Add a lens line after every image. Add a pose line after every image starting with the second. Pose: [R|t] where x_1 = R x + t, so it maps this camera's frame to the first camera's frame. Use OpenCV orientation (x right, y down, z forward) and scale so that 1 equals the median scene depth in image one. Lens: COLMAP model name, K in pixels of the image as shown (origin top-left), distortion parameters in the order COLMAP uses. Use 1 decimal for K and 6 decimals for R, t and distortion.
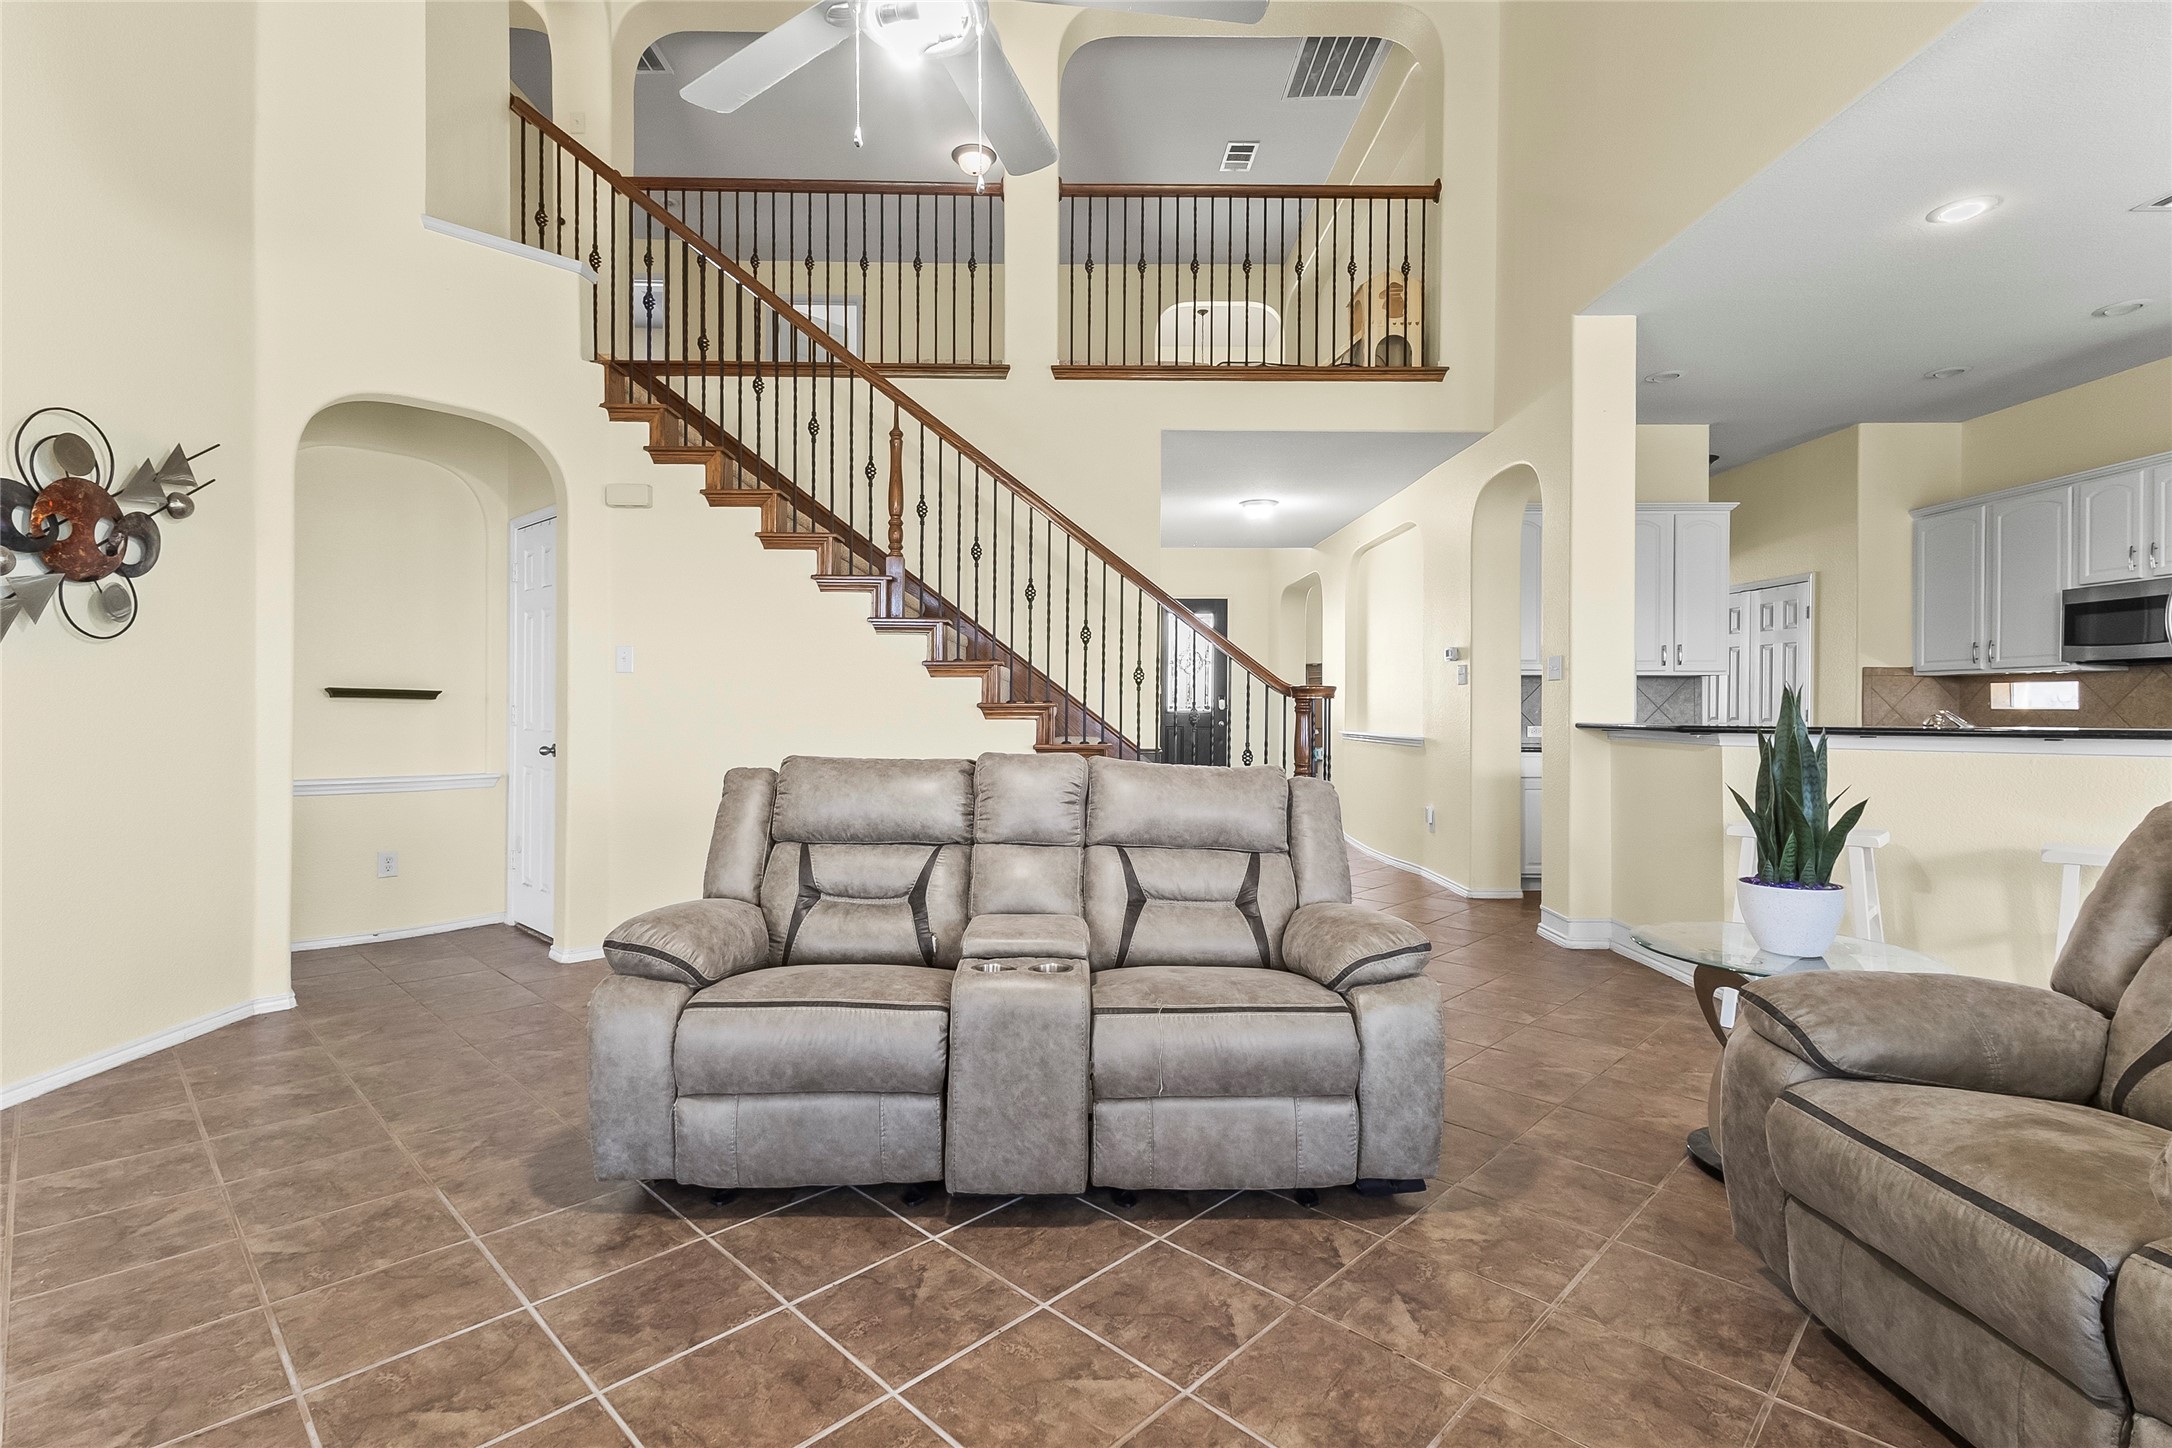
lens RADIAL K [[1030.5, 0, 996.2], [0, 1030.5, 706.2], [0, 0, 1]] dist [0.030865, -0.008307]
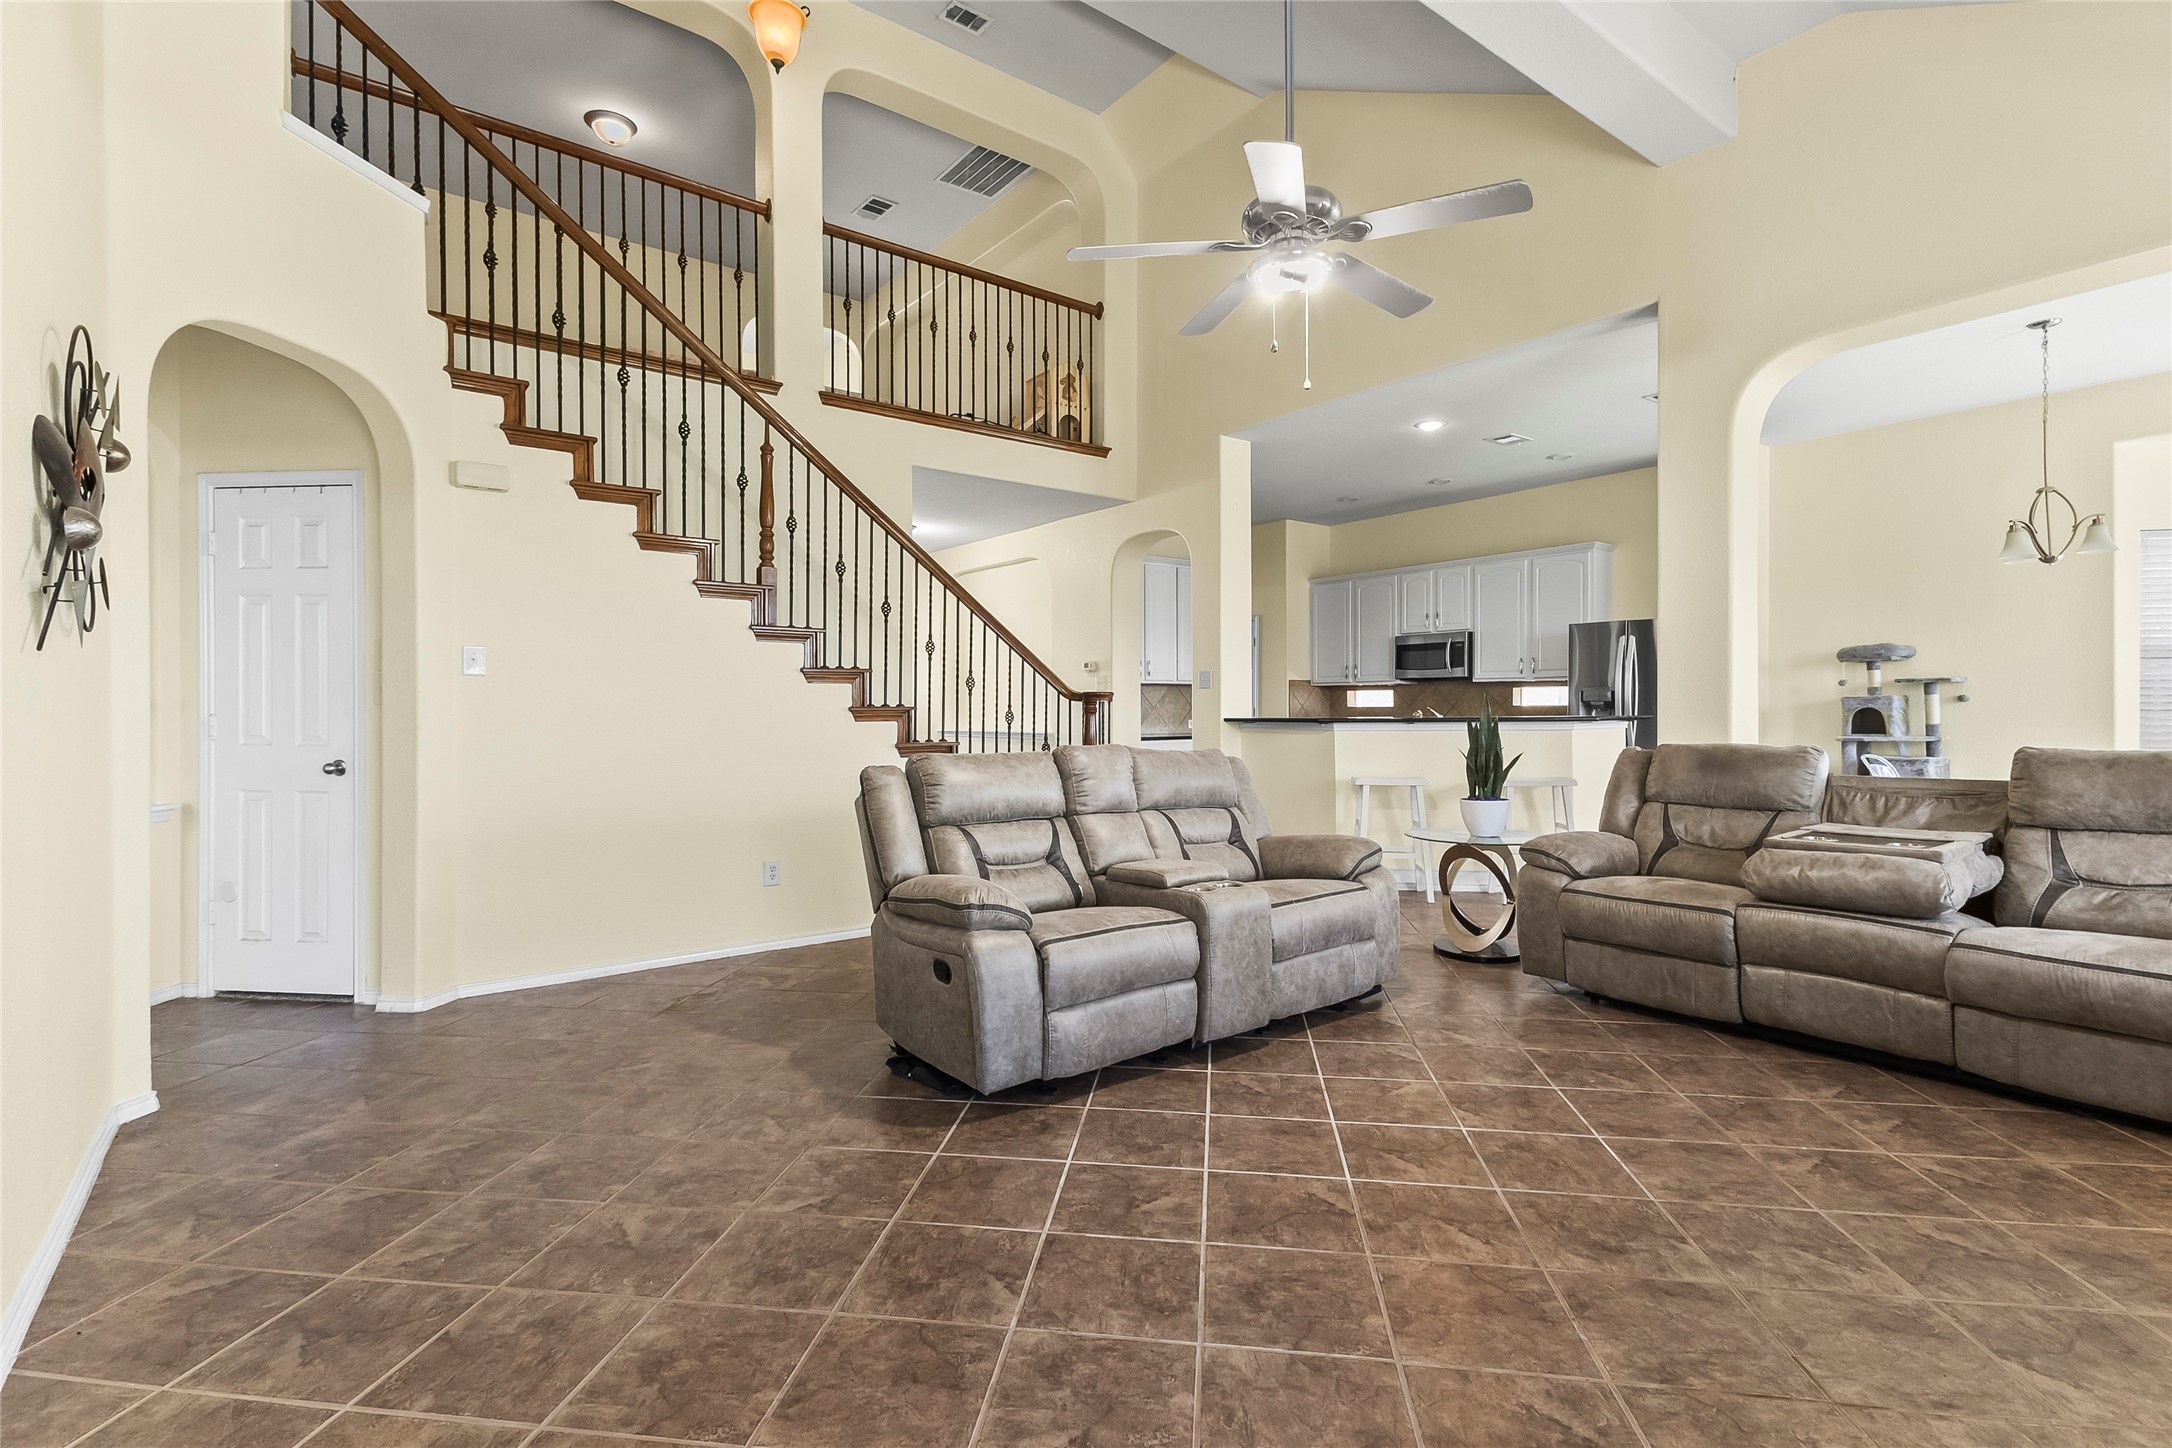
lens RADIAL K [[1038.7, 0, 1087.7], [0, 1038.7, 716.5], [0, 0, 1]] dist [0.030137, 0.000046]
pose [[0.790668, -0.013438, 0.612098, -0.810956], [0.009020, 0.999906, 0.010301, -0.004755], [-0.612179, -0.002623, 0.790715, -0.044070]]
